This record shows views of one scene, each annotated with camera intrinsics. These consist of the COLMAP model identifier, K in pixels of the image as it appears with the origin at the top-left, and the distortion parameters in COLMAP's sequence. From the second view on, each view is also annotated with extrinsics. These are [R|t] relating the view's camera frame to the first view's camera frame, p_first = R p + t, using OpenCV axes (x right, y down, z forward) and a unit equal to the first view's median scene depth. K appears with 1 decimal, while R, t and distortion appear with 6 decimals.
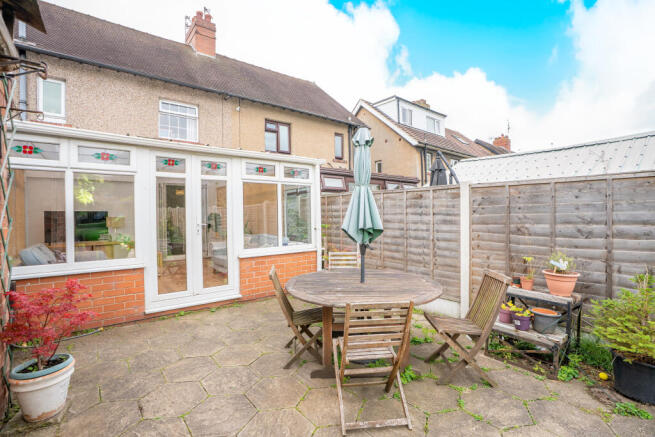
lens RADIAL K [[305.7, 0, 326.1], [0, 305.7, 217.5], [0, 0, 1]] dist [-0.037917, 0.008315]
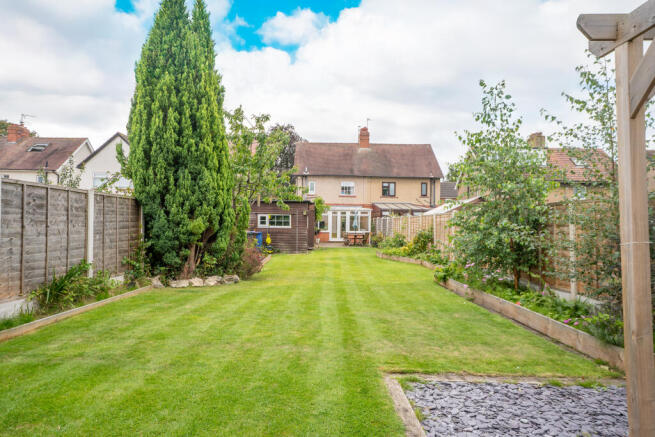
lens RADIAL K [[415.0, 0, 327.3], [0, 415.0, 219.1], [0, 0, 1]] dist [-0.000023, 0.000000]
pose [[0.799859, 0.000876, -0.600188, 1.287800], [-0.015336, 0.999702, -0.018979, 0.019596], [0.599992, 0.024385, 0.799634, -1.675679]]
